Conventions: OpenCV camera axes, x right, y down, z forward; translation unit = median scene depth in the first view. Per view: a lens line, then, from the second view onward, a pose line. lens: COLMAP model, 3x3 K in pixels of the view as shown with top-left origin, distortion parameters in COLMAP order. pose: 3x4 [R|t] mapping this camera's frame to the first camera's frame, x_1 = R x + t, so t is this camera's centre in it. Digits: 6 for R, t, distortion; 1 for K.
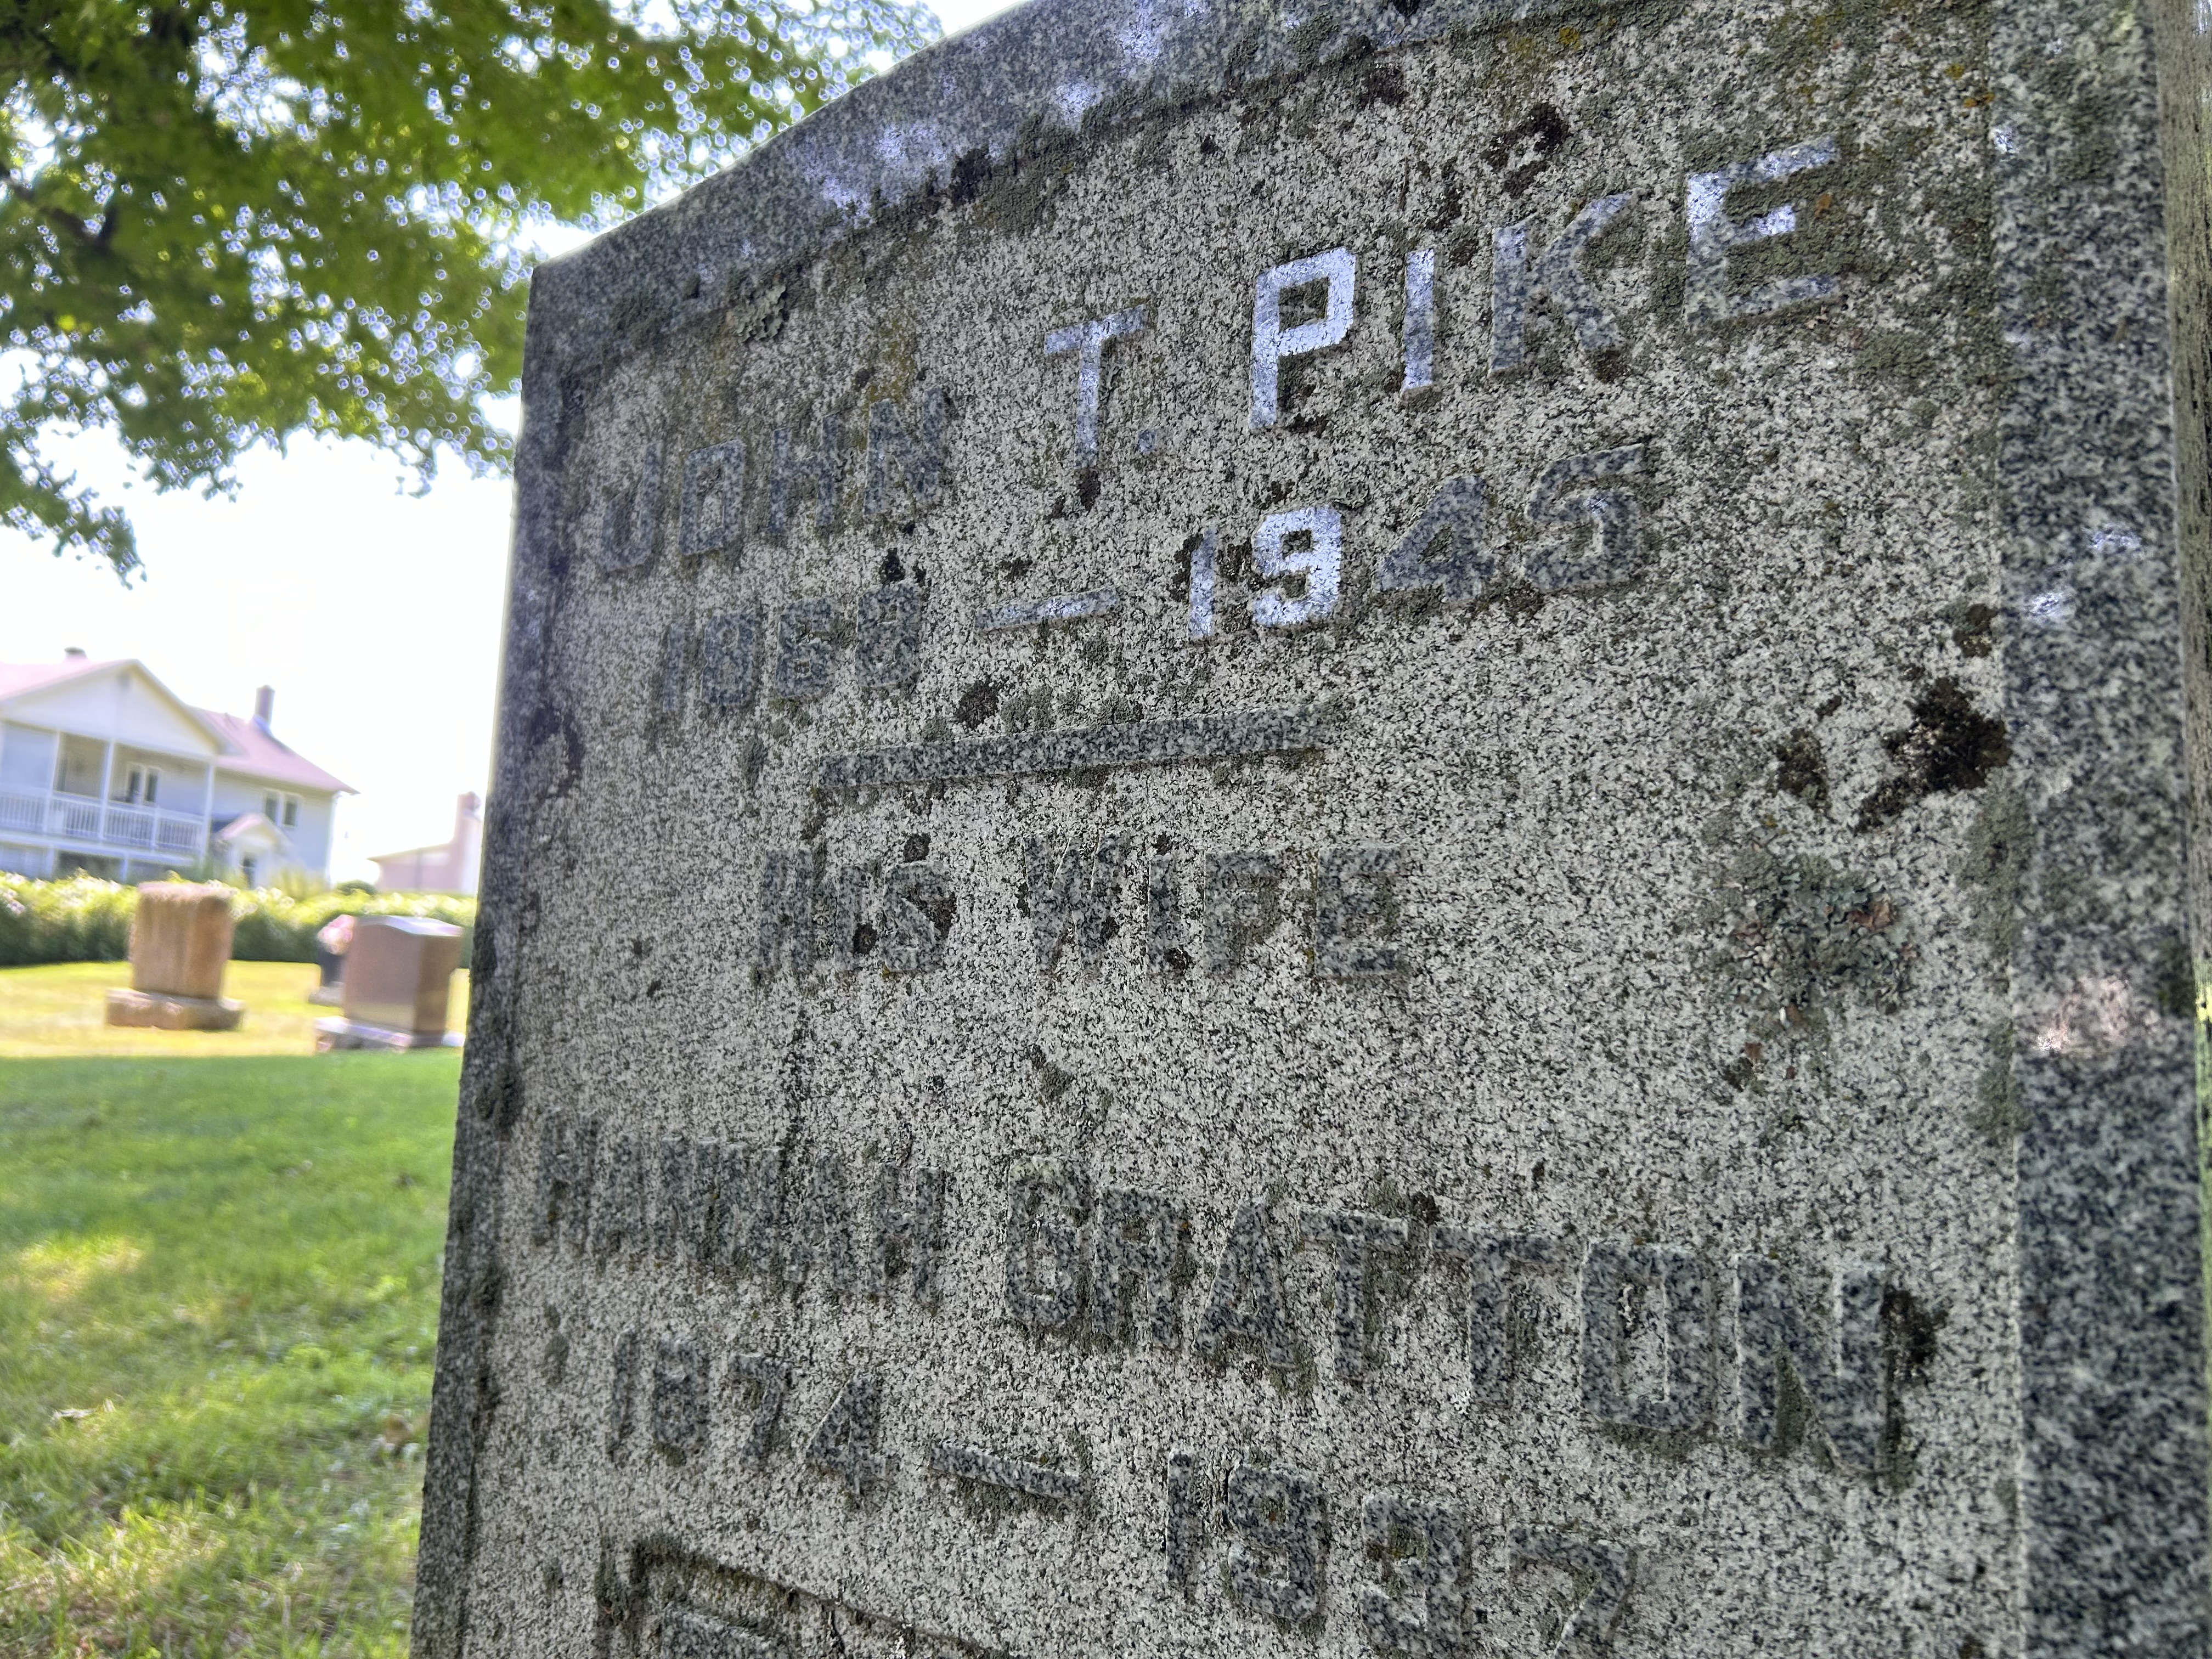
lens RADIAL K [[1677.7, 0, 1115.5], [0, 1677.7, 827.3], [0, 0, 1]] dist [0.044712, -0.058680]
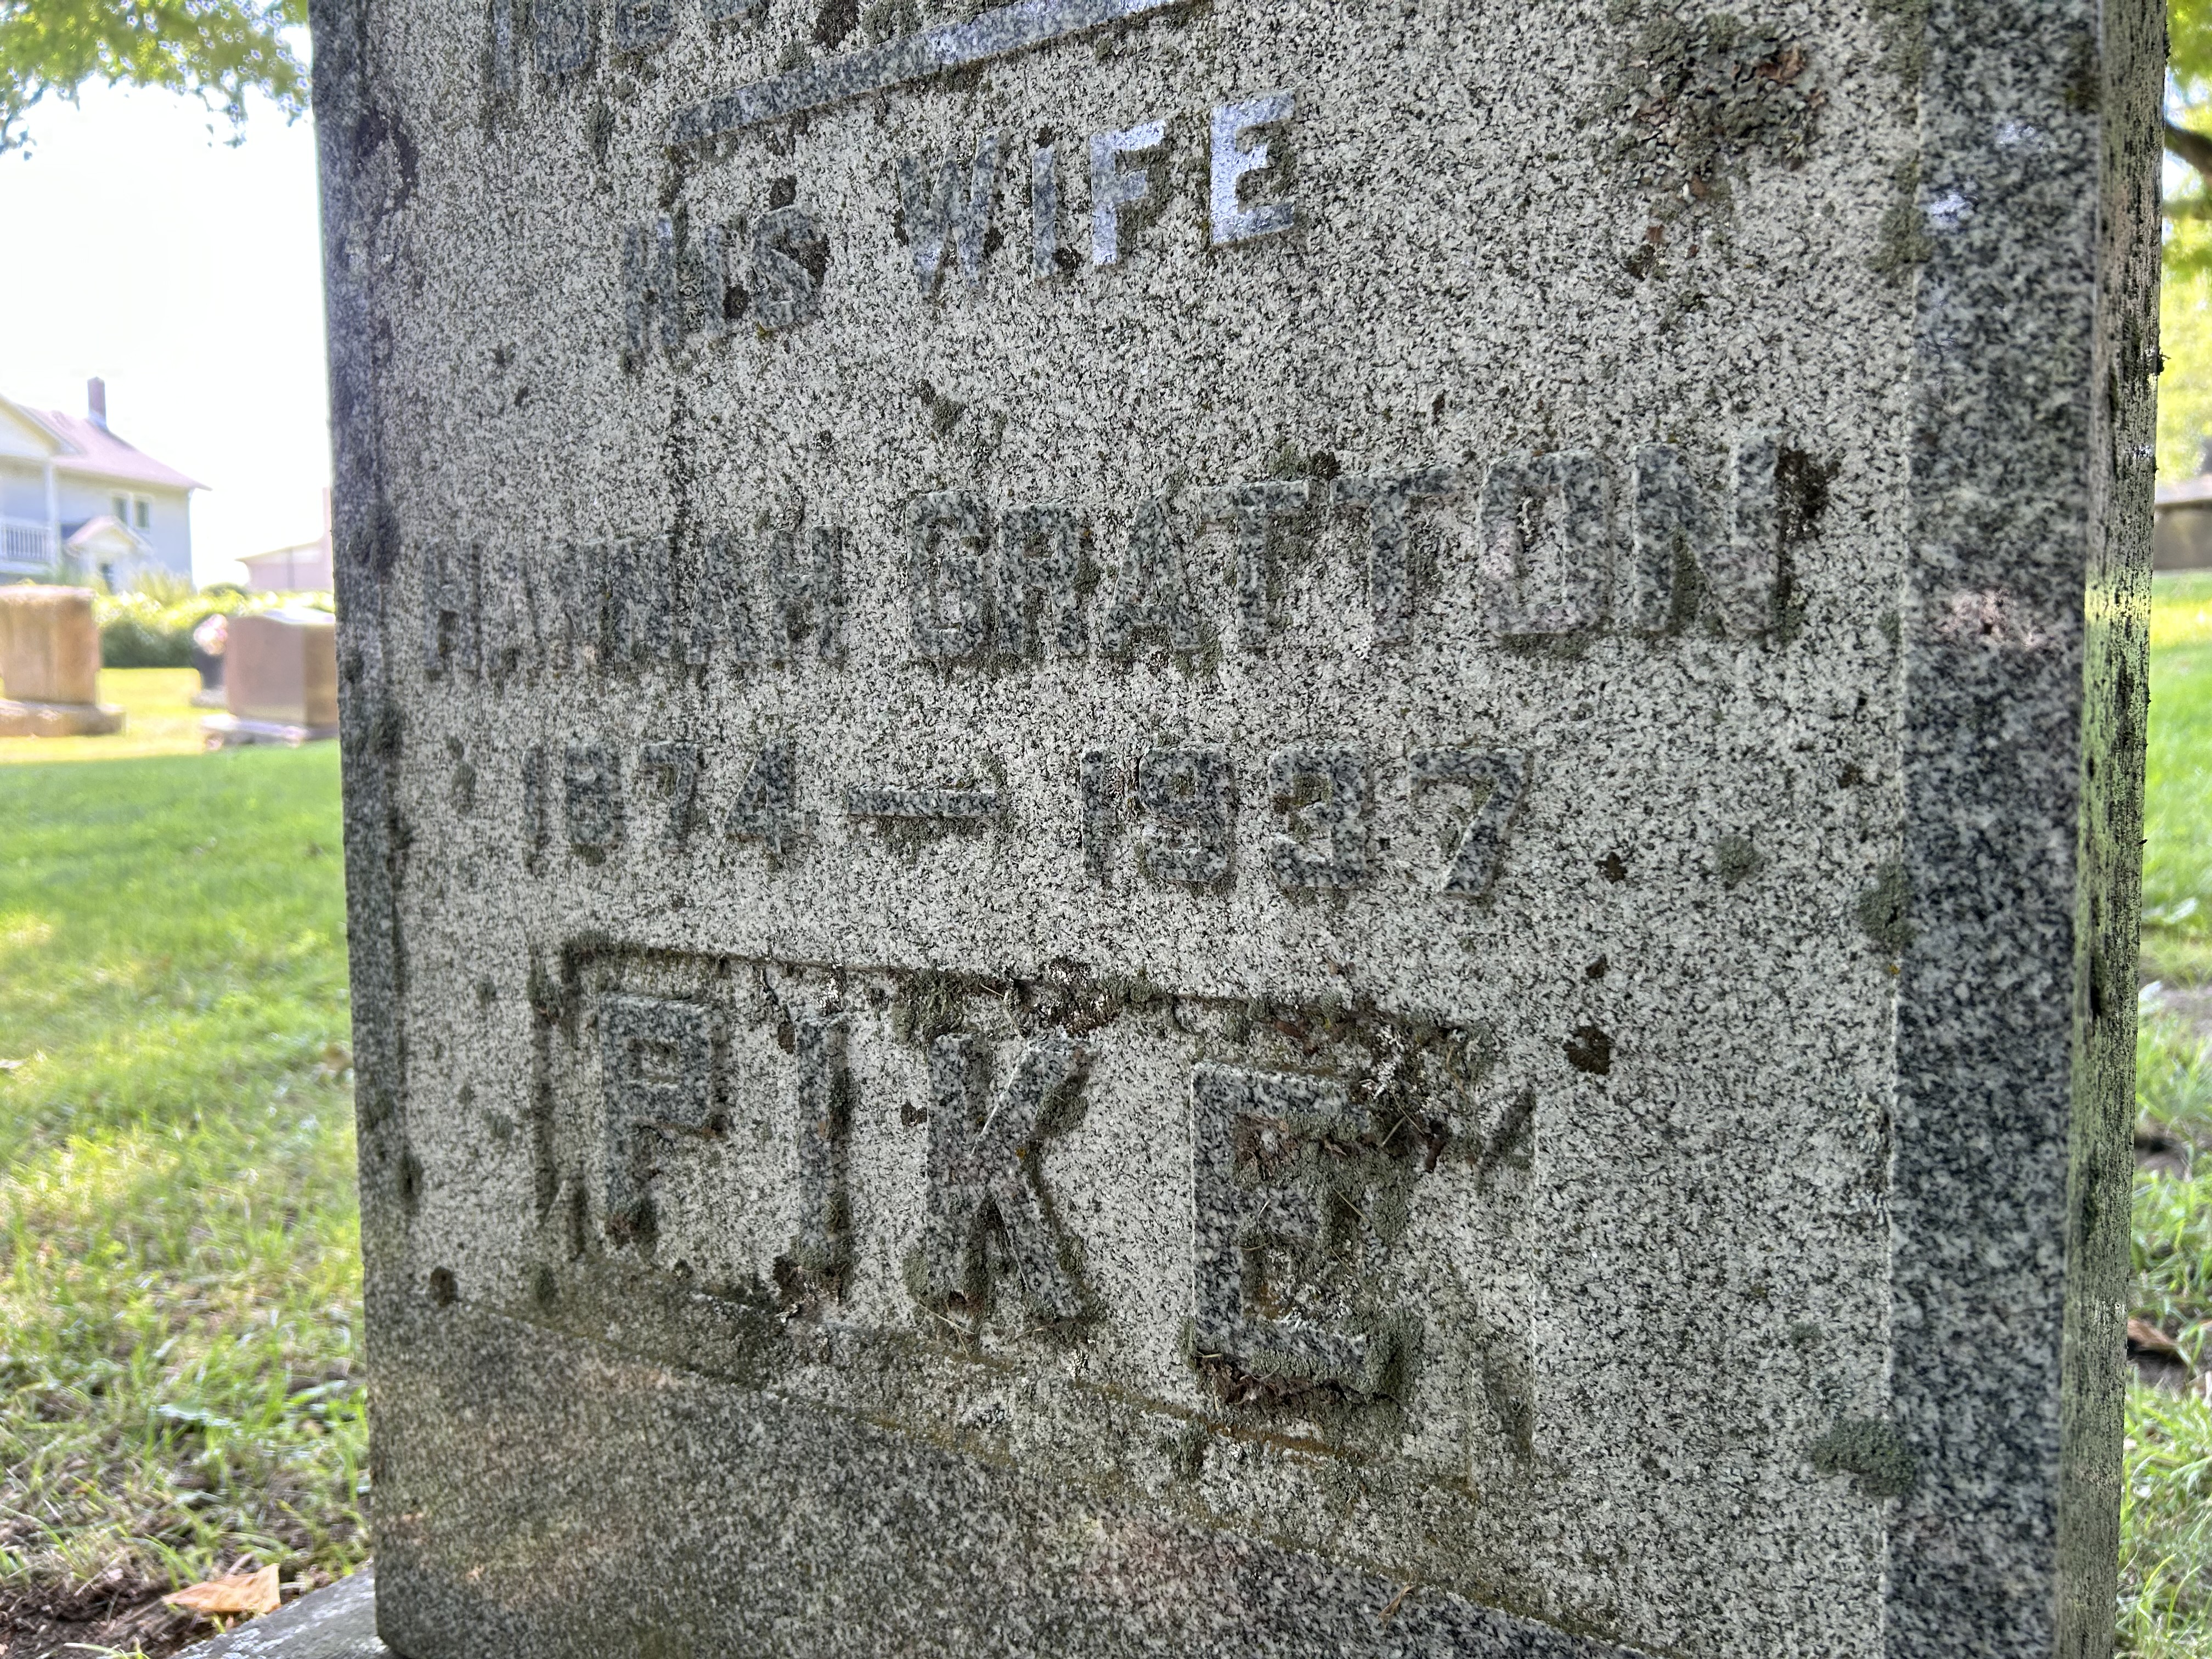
lens RADIAL K [[1677.7, 0, 1114.4], [0, 1677.7, 827.6], [0, 0, 1]] dist [0.044712, -0.058680]
pose [[0.997297, -0.053666, 0.050192, -0.000970], [0.043079, 0.980392, 0.192292, 0.204071], [-0.059527, -0.189610, 0.980053, -0.001211]]
